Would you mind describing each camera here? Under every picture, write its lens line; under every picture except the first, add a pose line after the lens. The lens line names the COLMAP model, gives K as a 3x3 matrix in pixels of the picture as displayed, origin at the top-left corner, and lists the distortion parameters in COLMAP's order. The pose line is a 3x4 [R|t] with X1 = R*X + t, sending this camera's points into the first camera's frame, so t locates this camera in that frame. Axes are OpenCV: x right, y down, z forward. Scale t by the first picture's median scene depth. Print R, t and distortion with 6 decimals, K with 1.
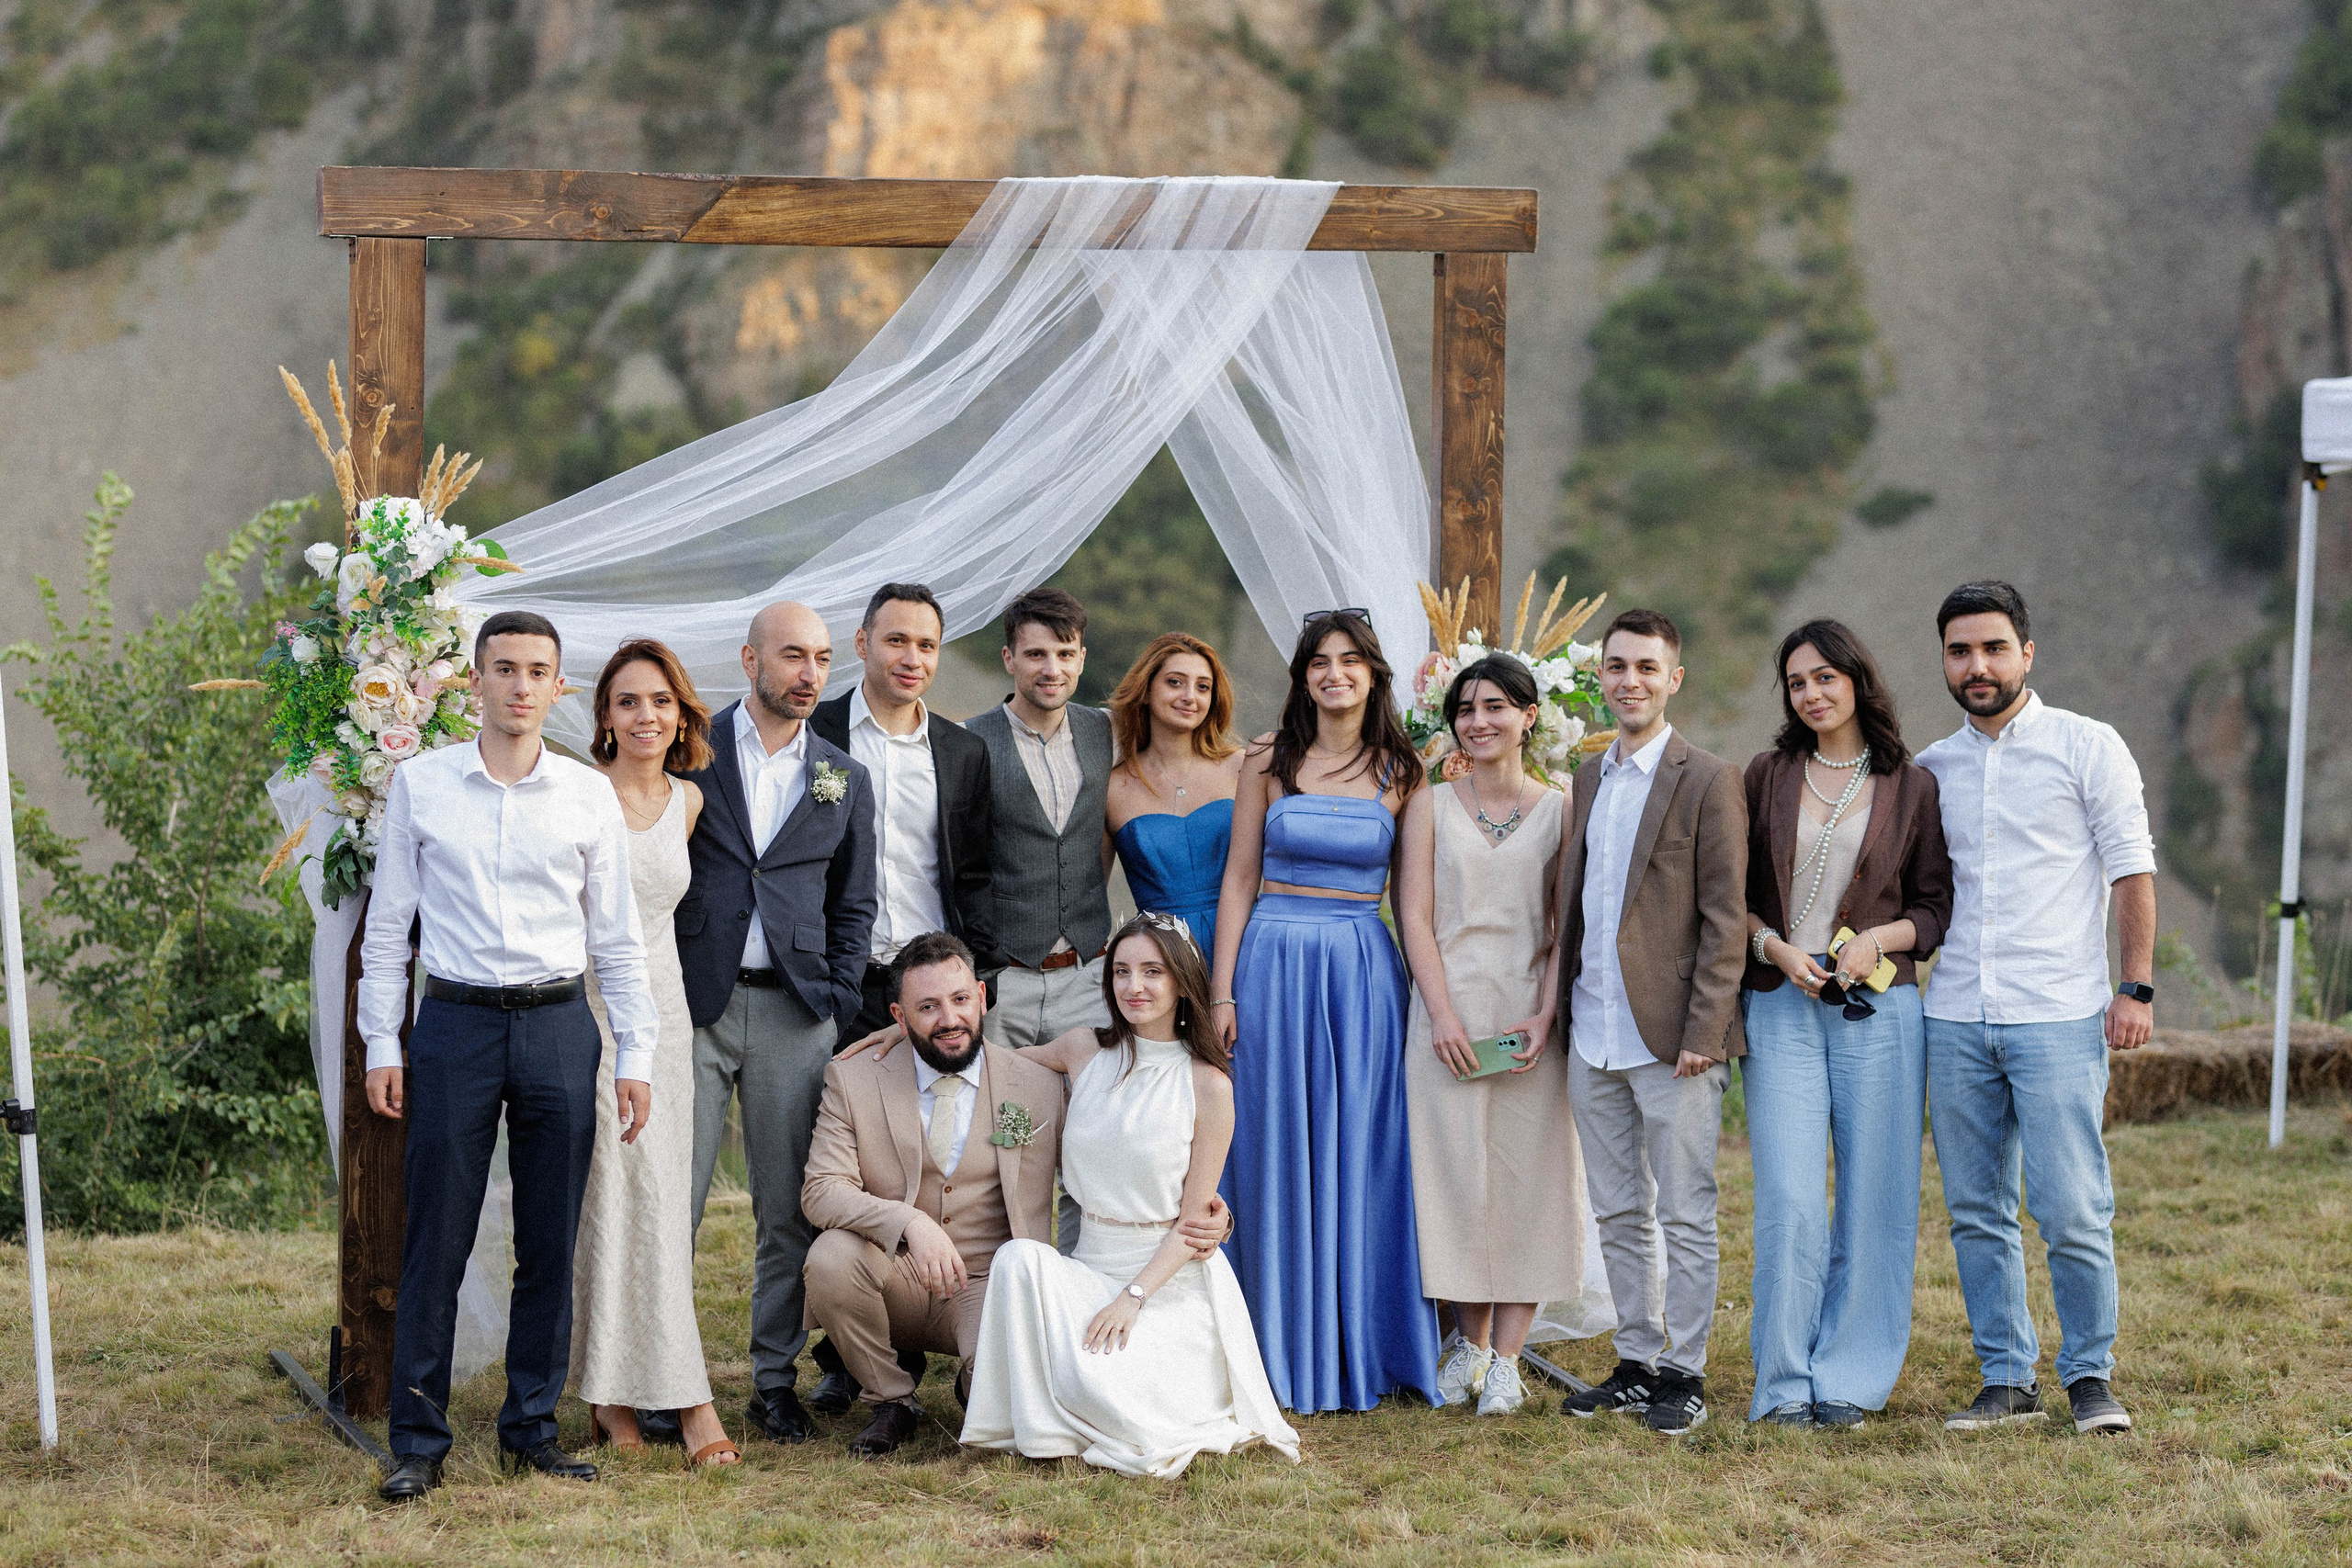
lens RADIAL K [[5570.3, 0, 1176.0], [0, 5570.3, 784.0], [0, 0, 1]] dist [-0.009225, 0.030806]
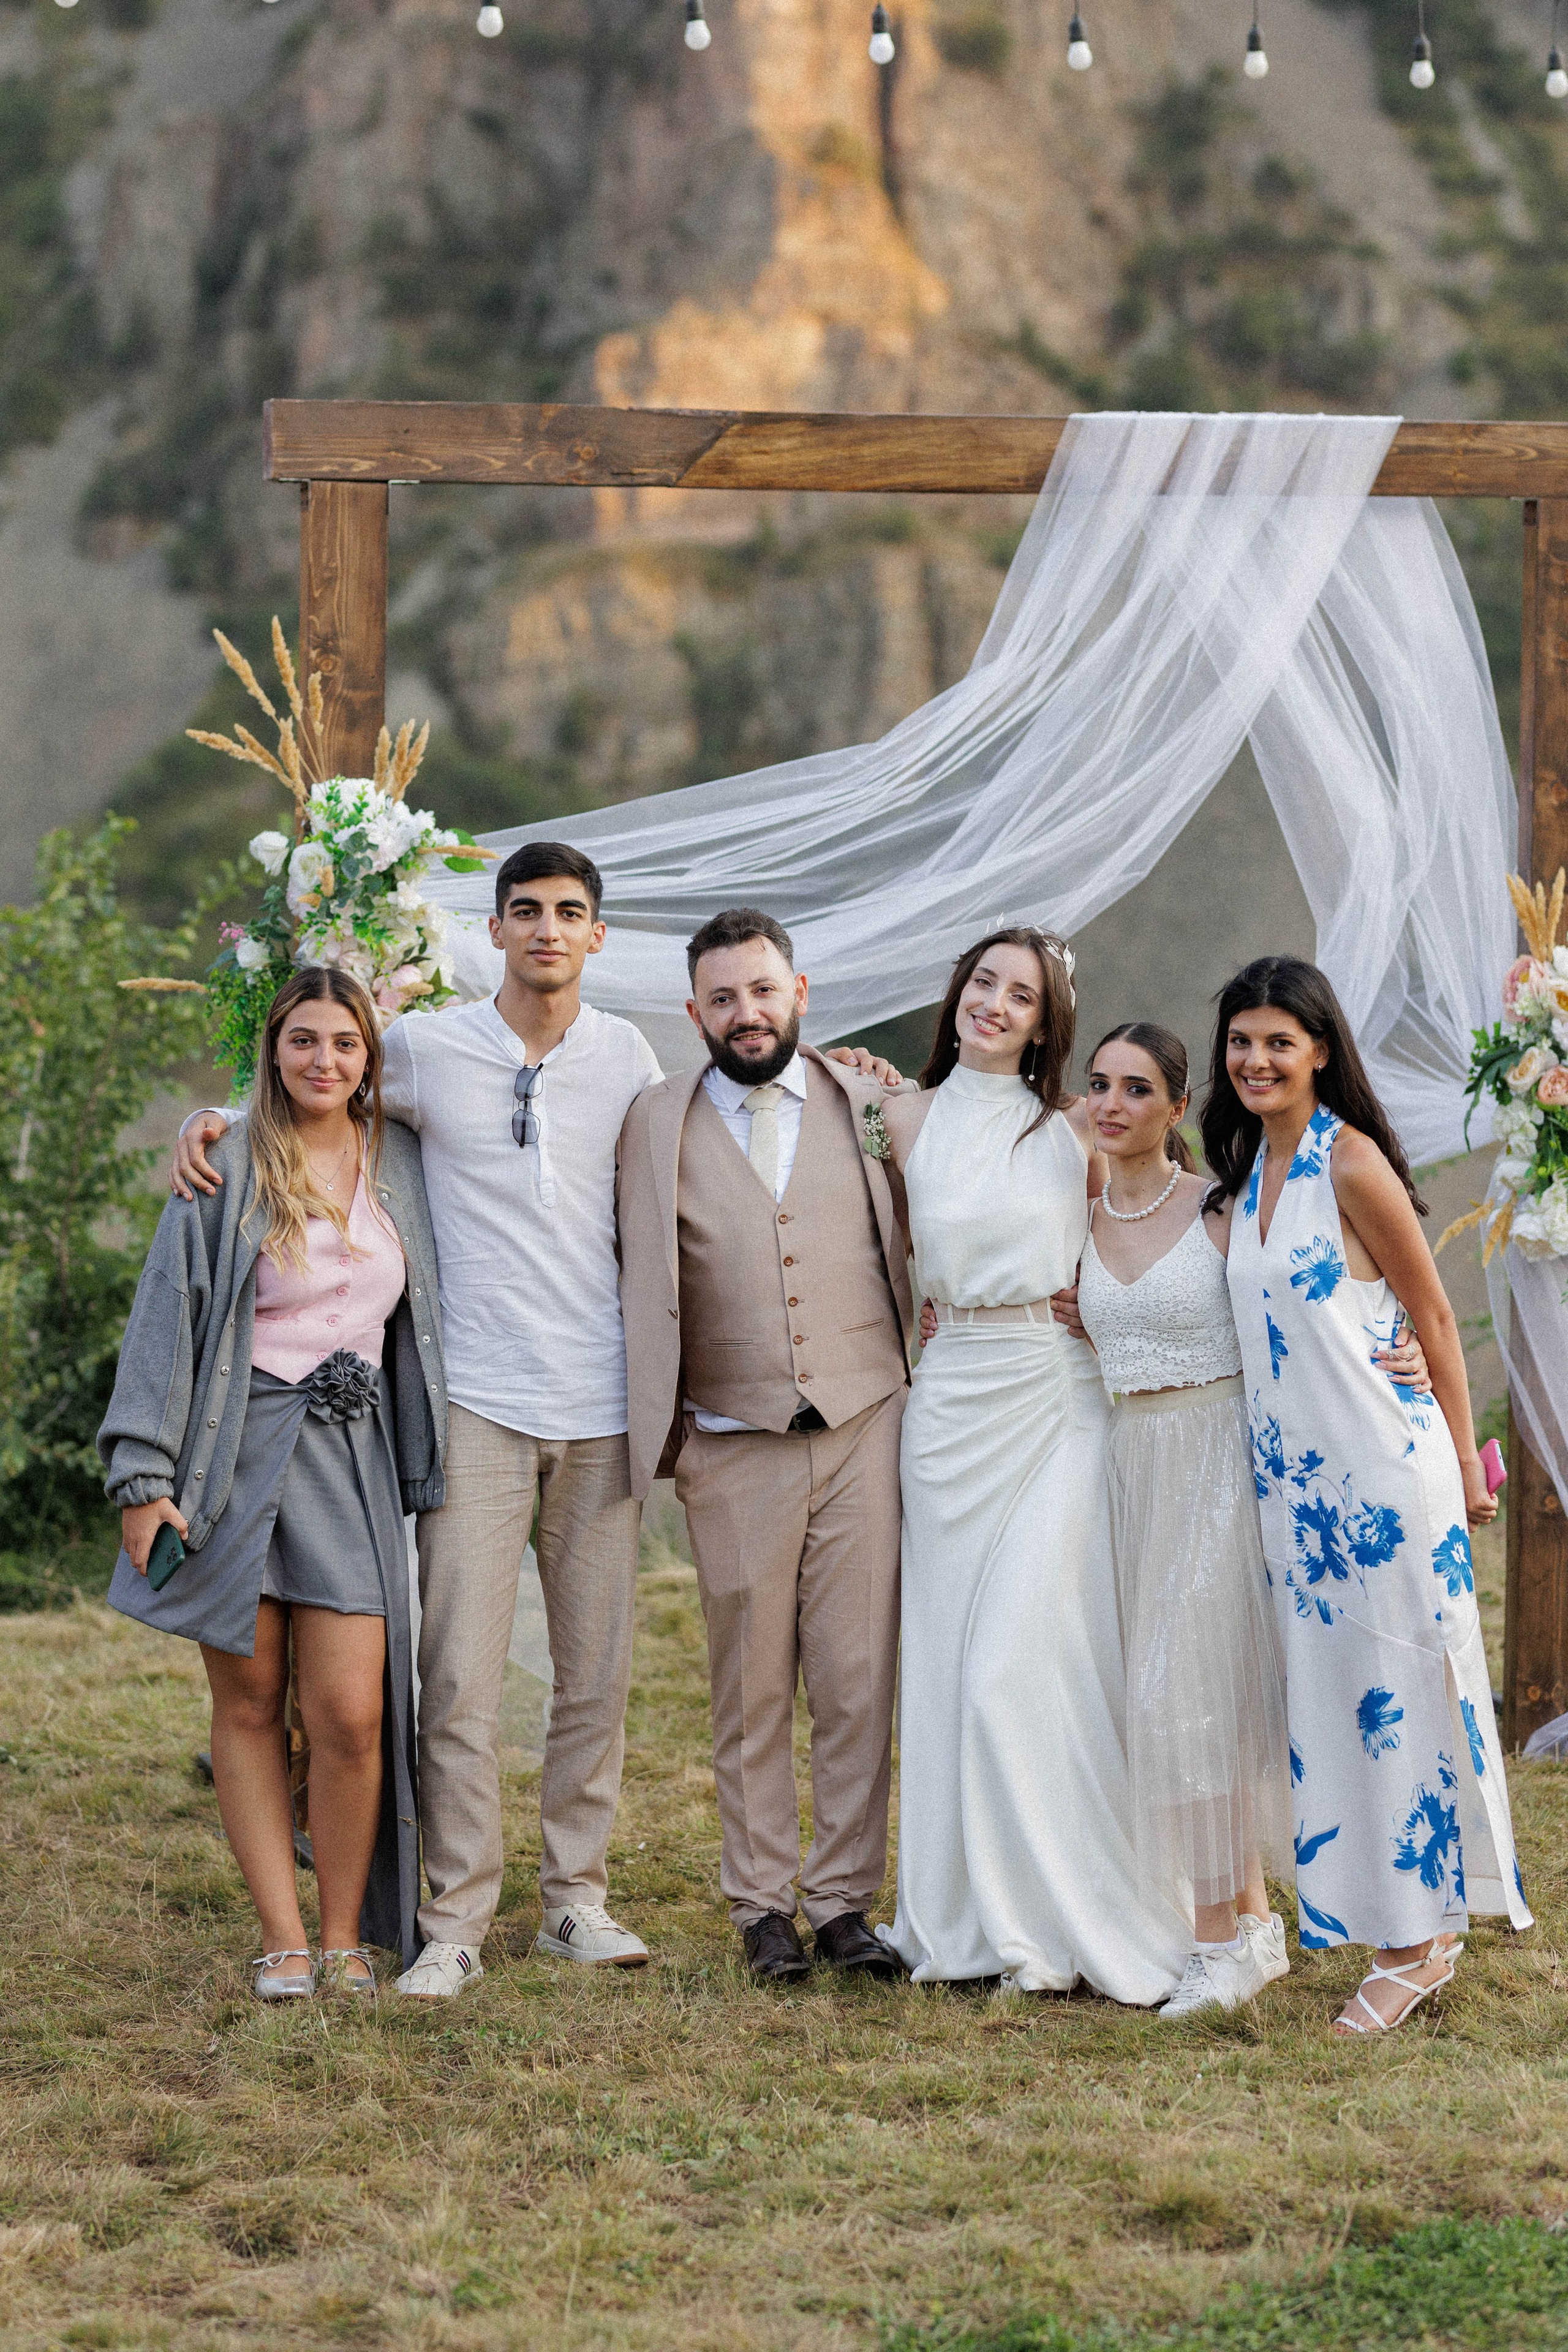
lens RADIAL K [[5755.8, 0, 782.2], [0, 5755.8, 1126.7], [0, 0, 1]] dist [-0.002711, 0.033934]
pose [[0.999563, -0.001023, -0.029534, -0.043373], [0.001062, 0.999999, 0.001326, 0.001723], [0.029532, -0.001357, 0.999563, 0.093565]]
